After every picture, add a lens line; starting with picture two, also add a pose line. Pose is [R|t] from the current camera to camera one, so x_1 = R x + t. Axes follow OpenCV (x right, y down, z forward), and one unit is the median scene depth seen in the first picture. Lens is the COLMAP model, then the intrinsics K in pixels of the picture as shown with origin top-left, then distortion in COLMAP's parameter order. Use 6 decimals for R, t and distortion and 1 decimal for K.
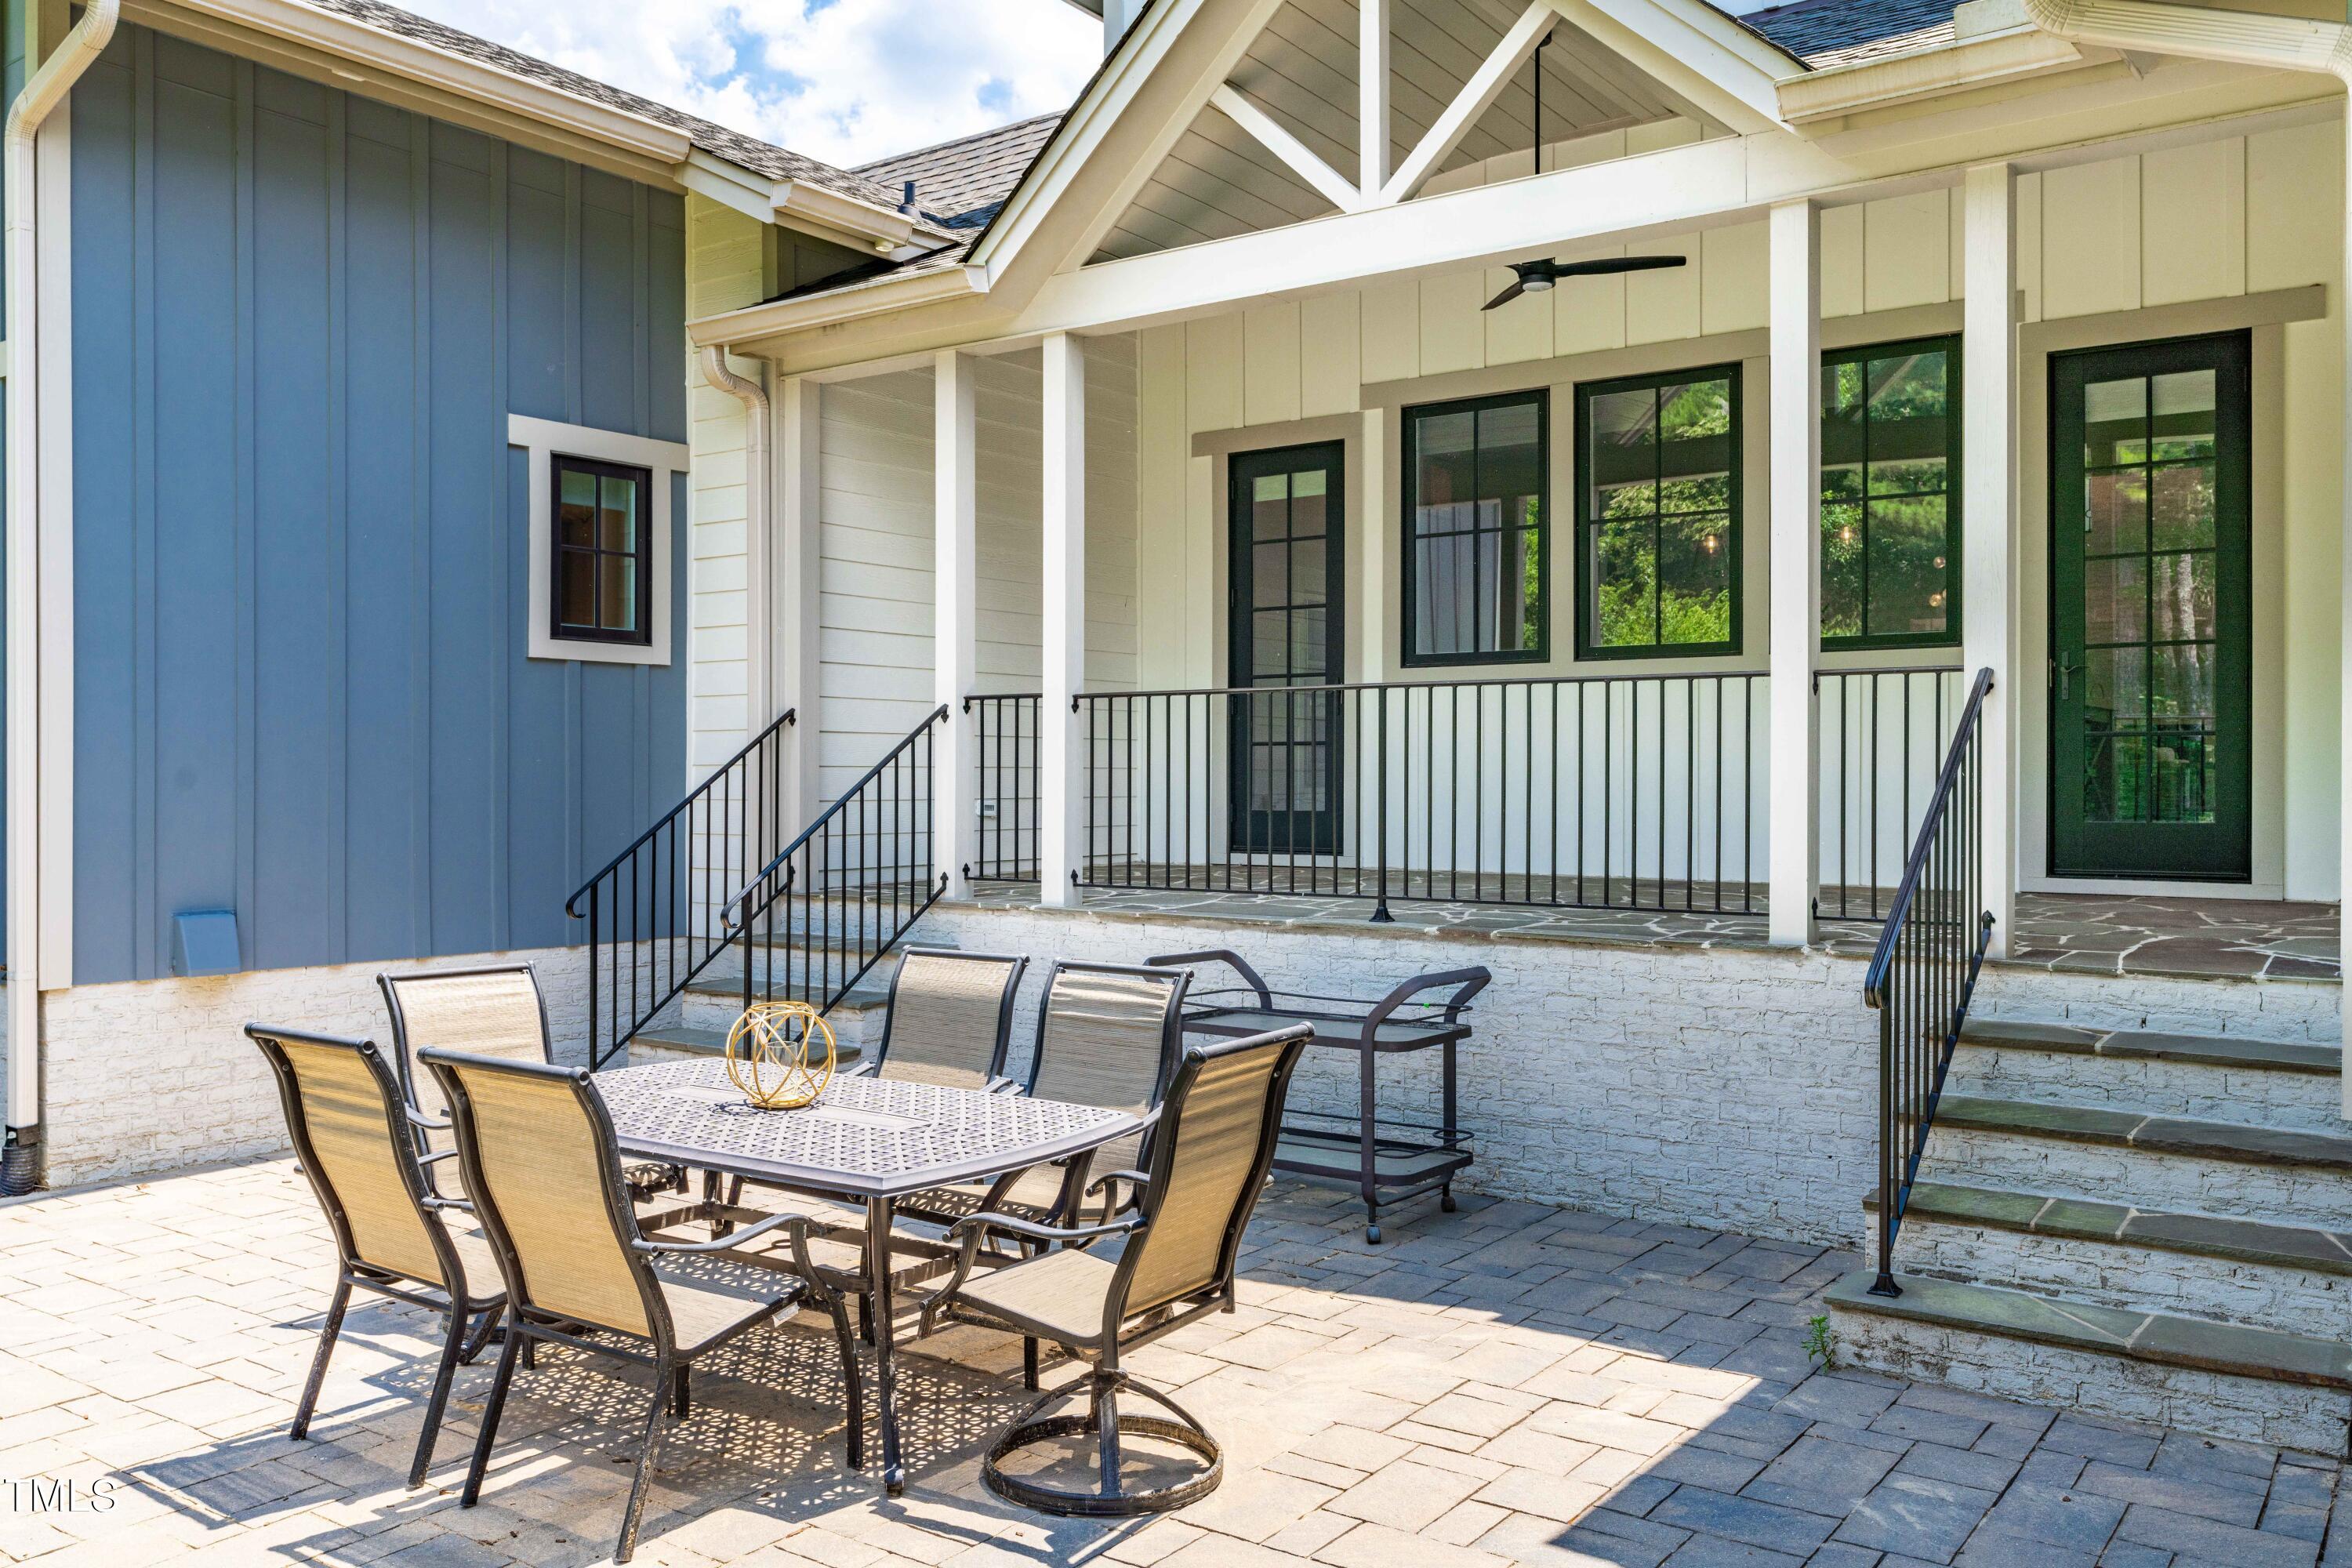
lens RADIAL K [[1887.4, 0, 1176.0], [0, 1887.4, 784.0], [0, 0, 1]] dist [0.012039, -0.006189]
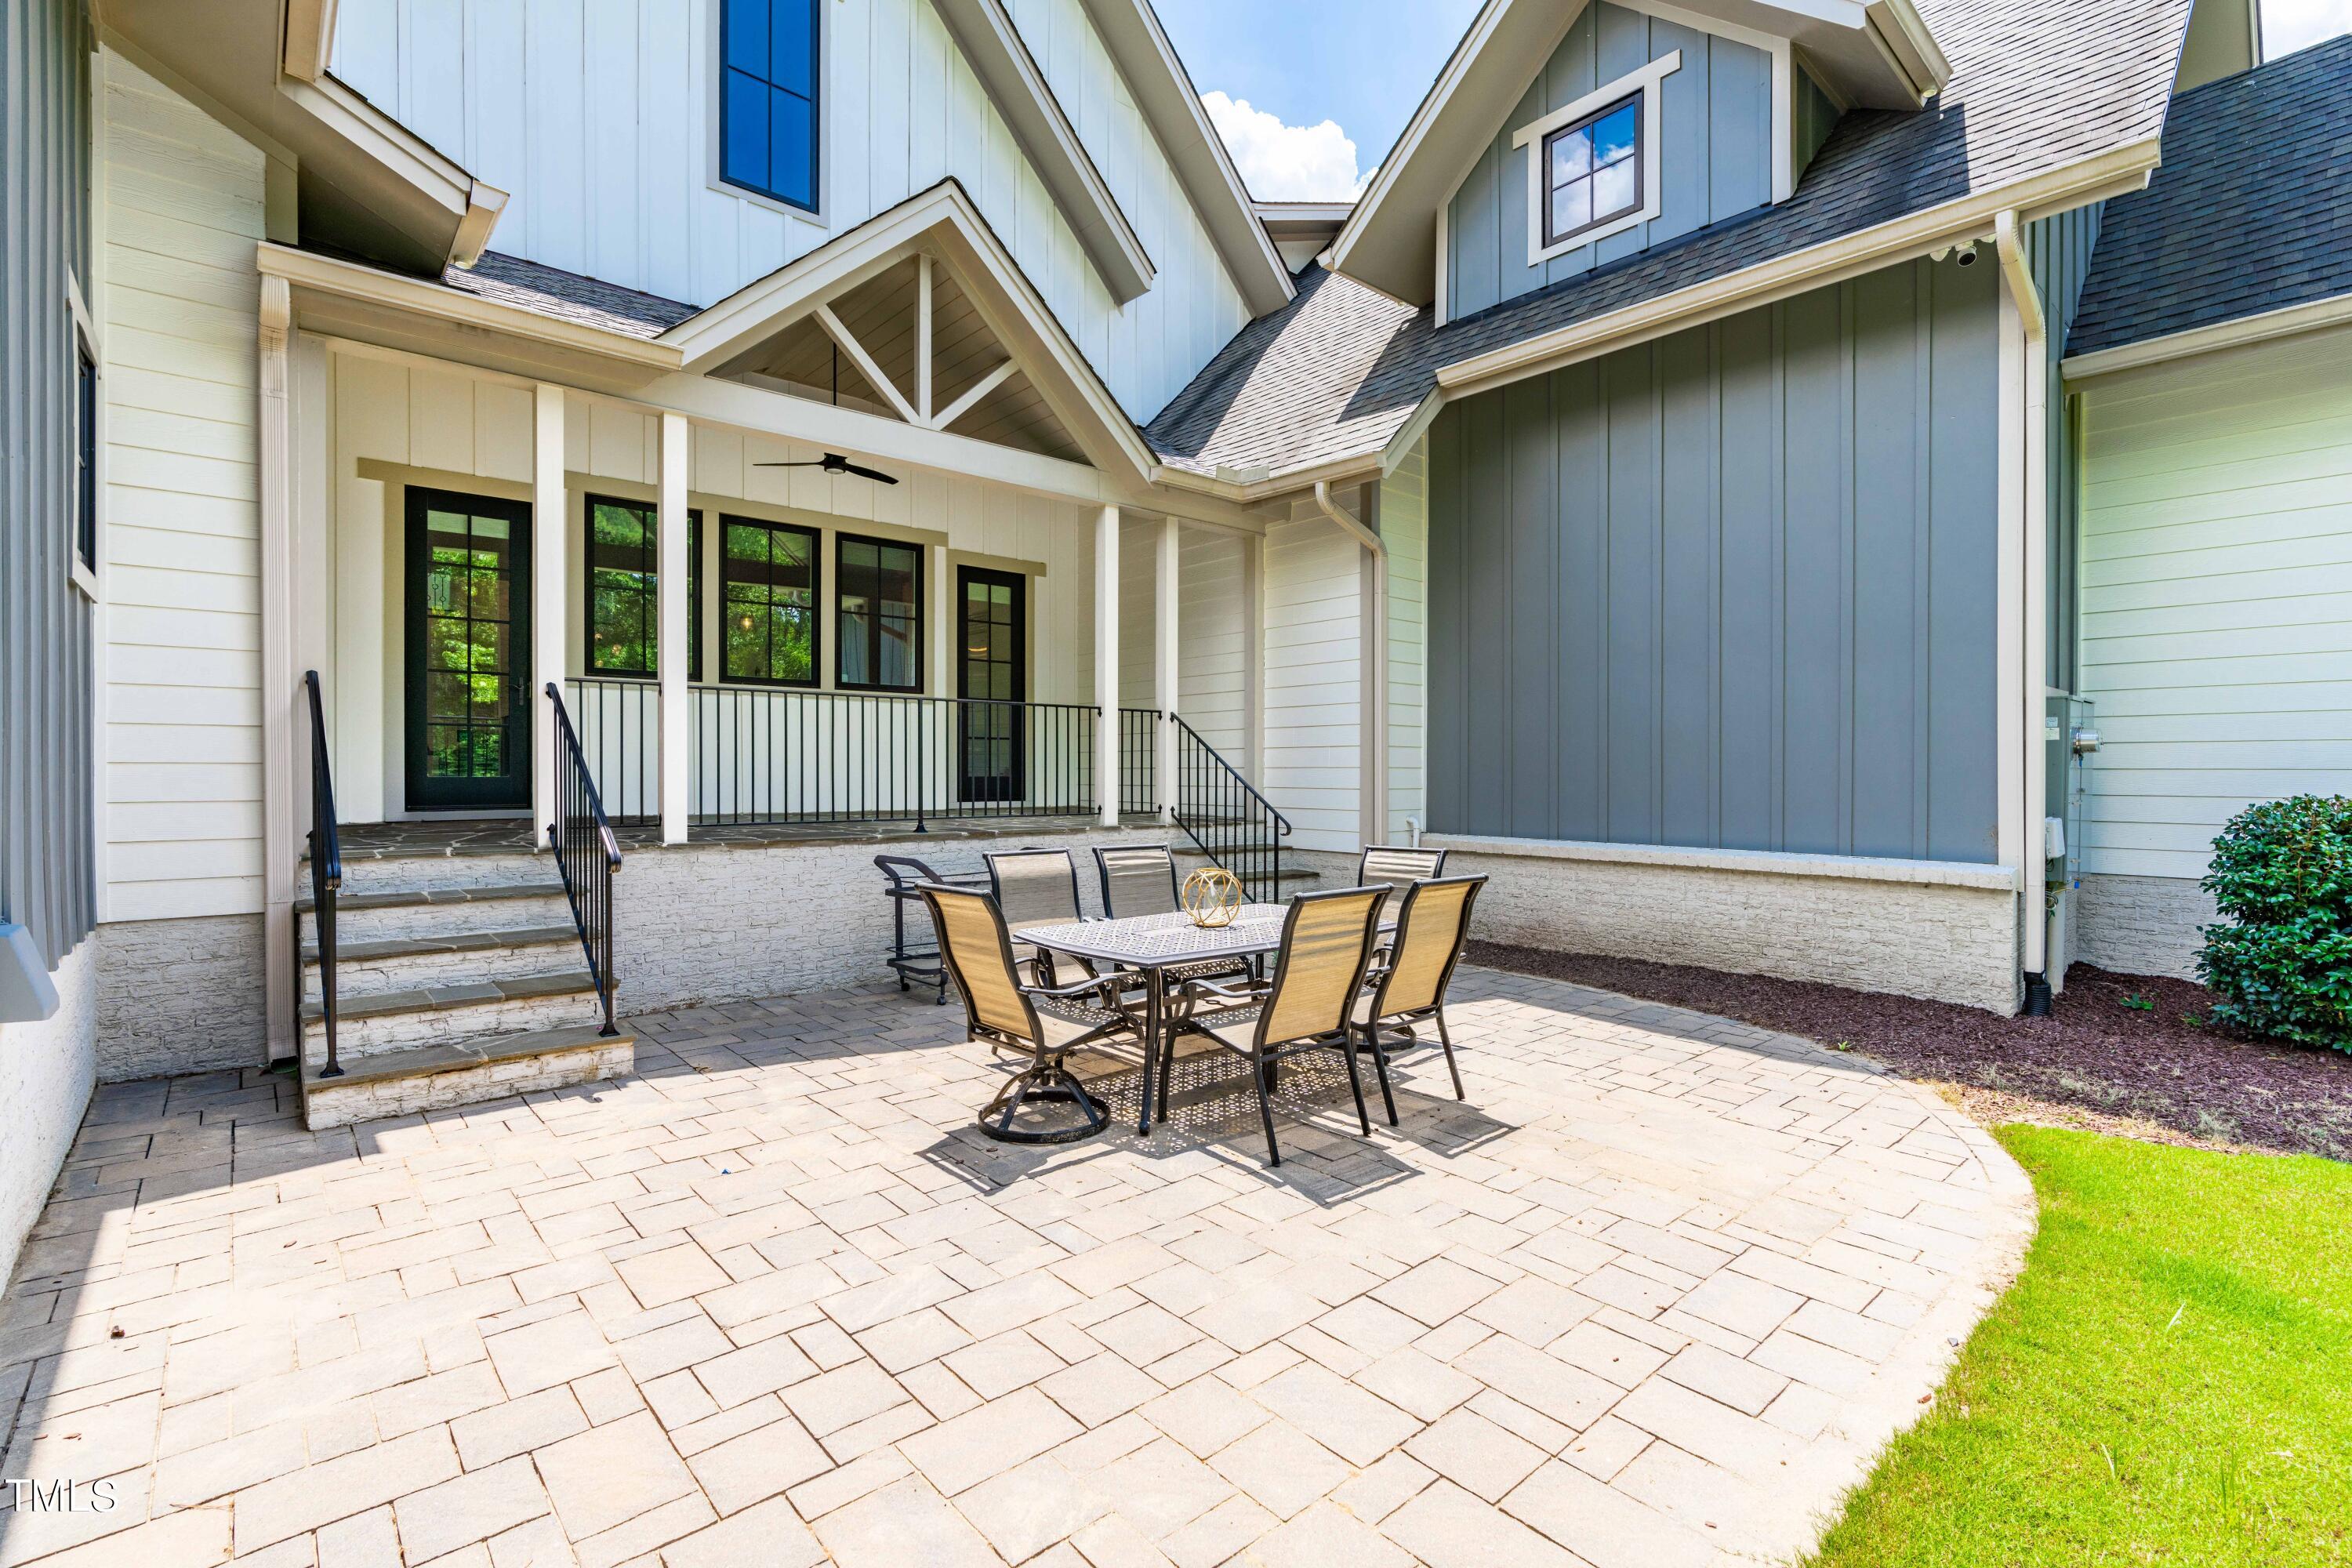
lens RADIAL K [[1064.4, 0, 1187.8], [0, 1064.4, 782.5], [0, 0, 1]] dist [-0.015606, 0.008936]
pose [[0.216024, -0.010469, 0.976332, -0.807016], [0.000107, 0.999943, 0.010698, 0.015596], [-0.976388, -0.002206, 0.216013, 0.542144]]
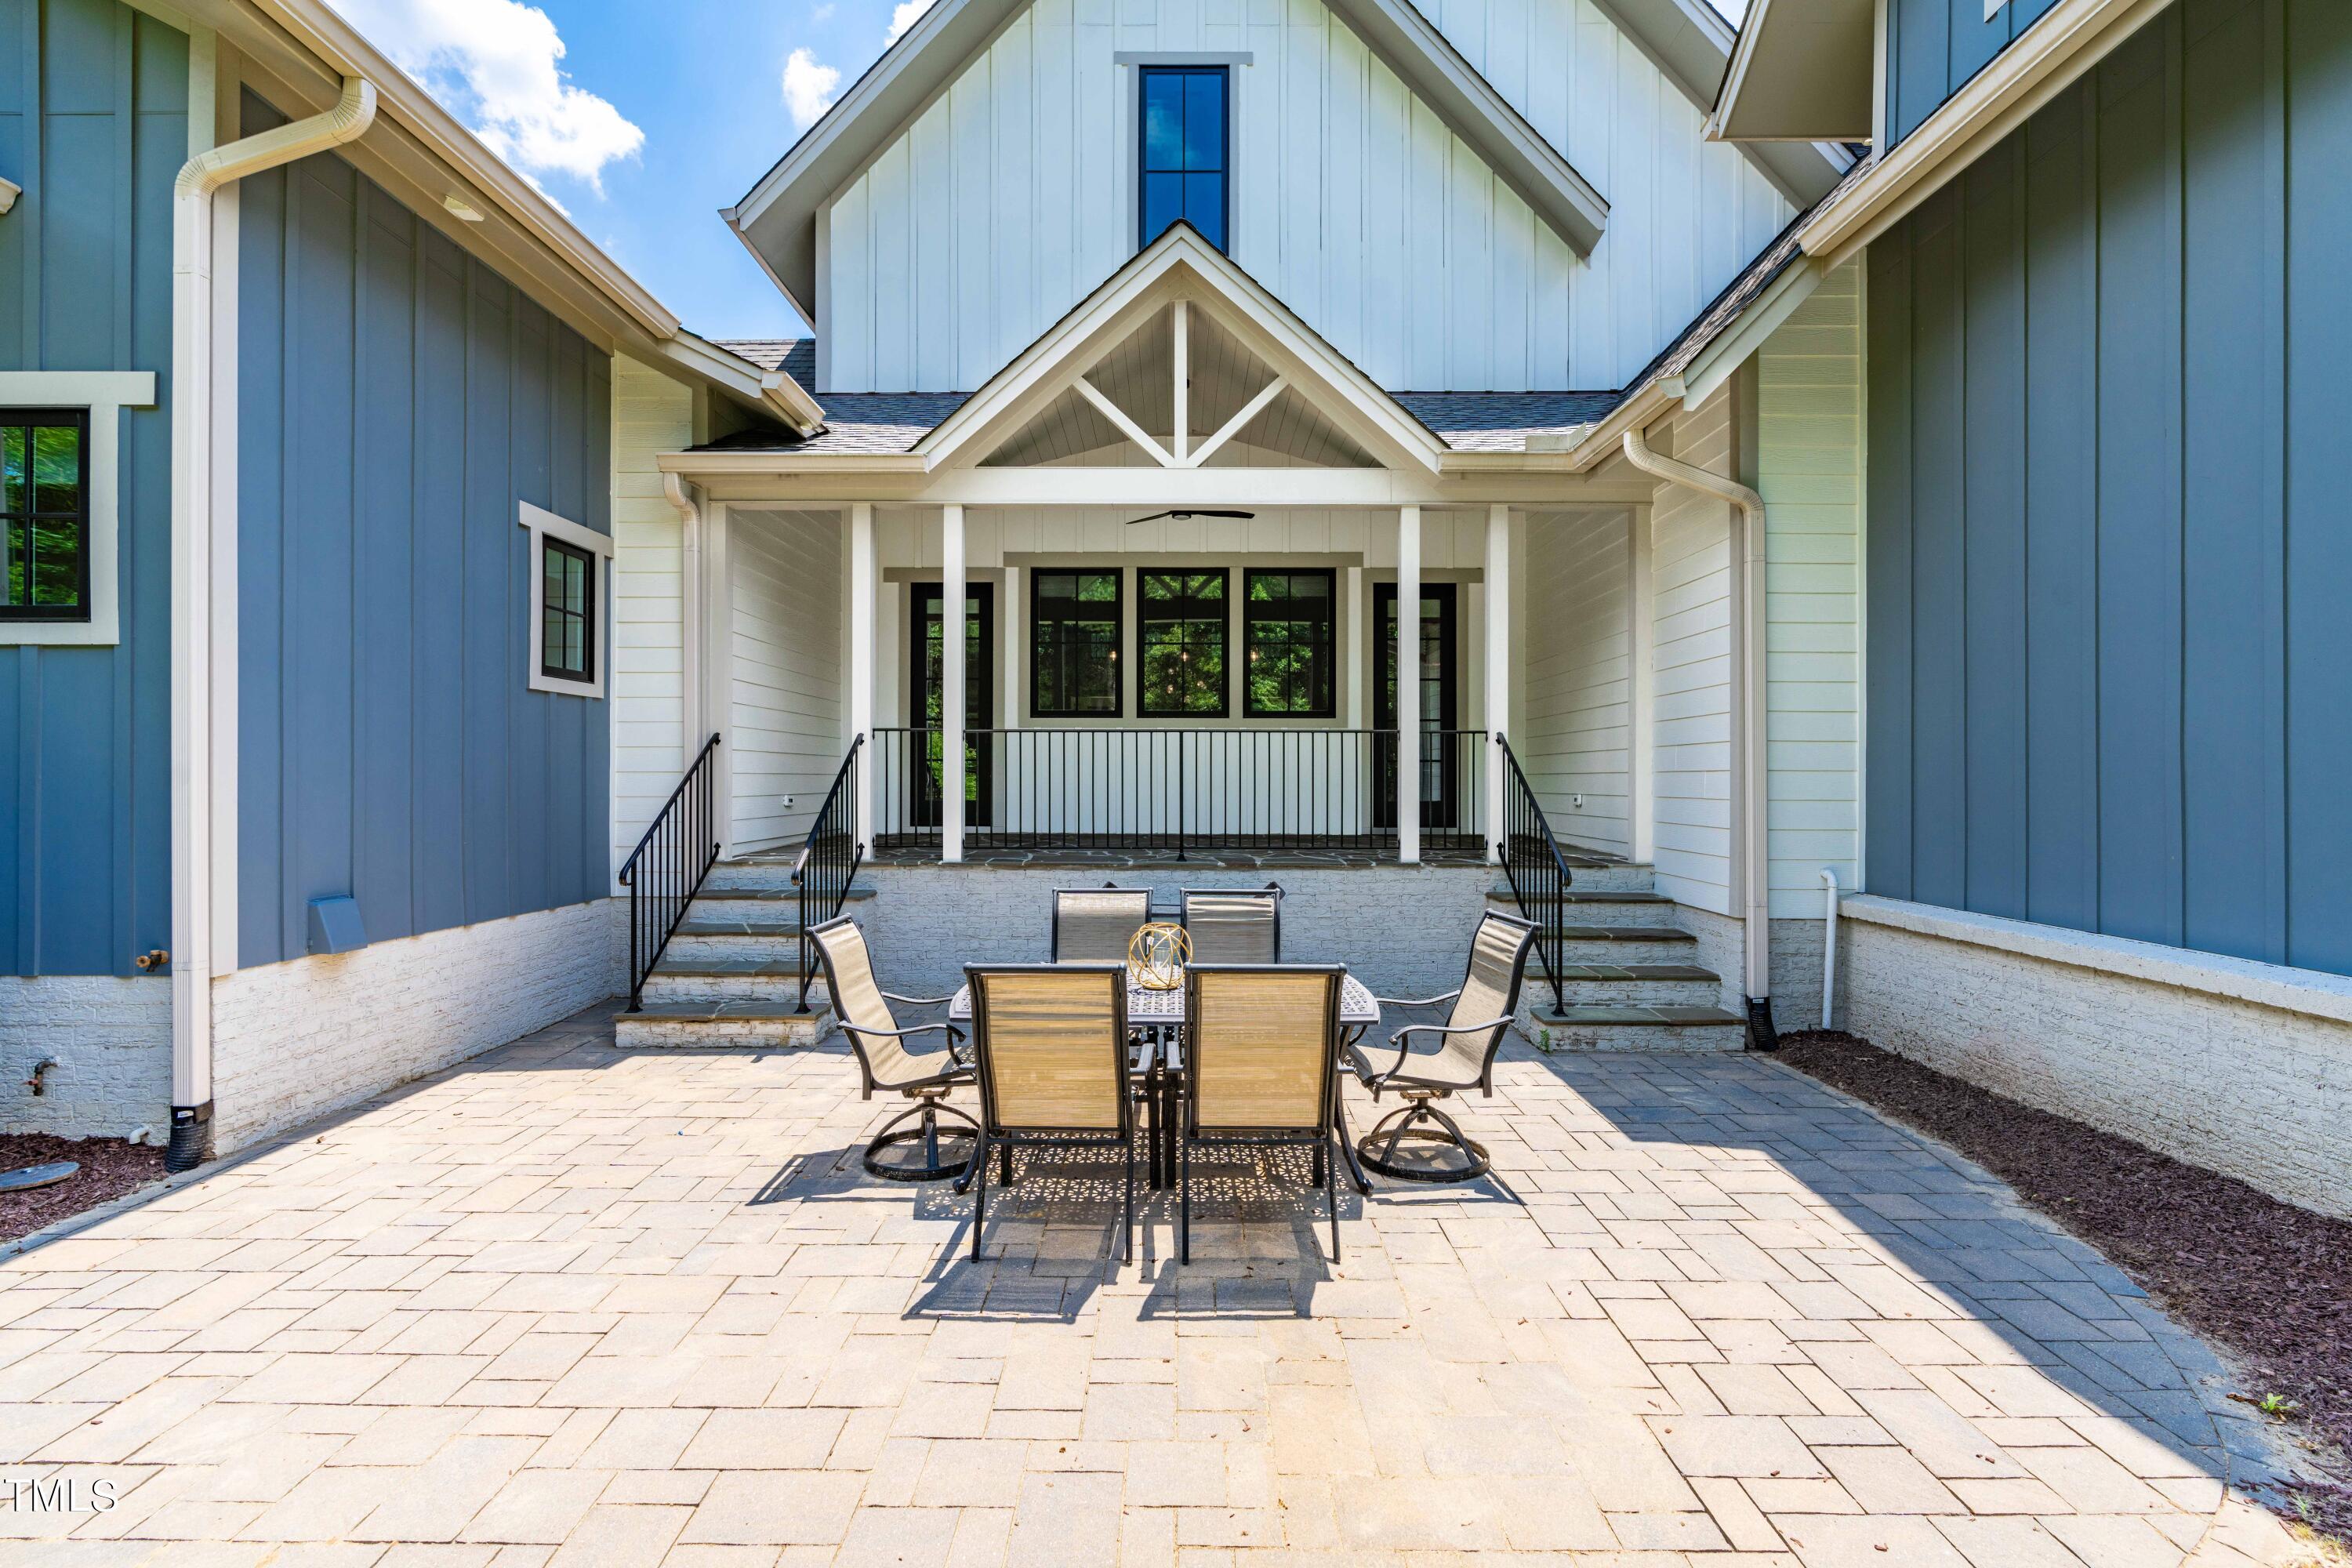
lens RADIAL K [[1064.4, 0, 1187.8], [0, 1064.4, 782.5], [0, 0, 1]] dist [-0.015606, 0.008936]
pose [[0.808482, -0.001112, 0.588520, -0.487204], [0.000335, 0.999999, 0.001429, -0.004003], [-0.588521, -0.000958, 0.808481, 0.171156]]
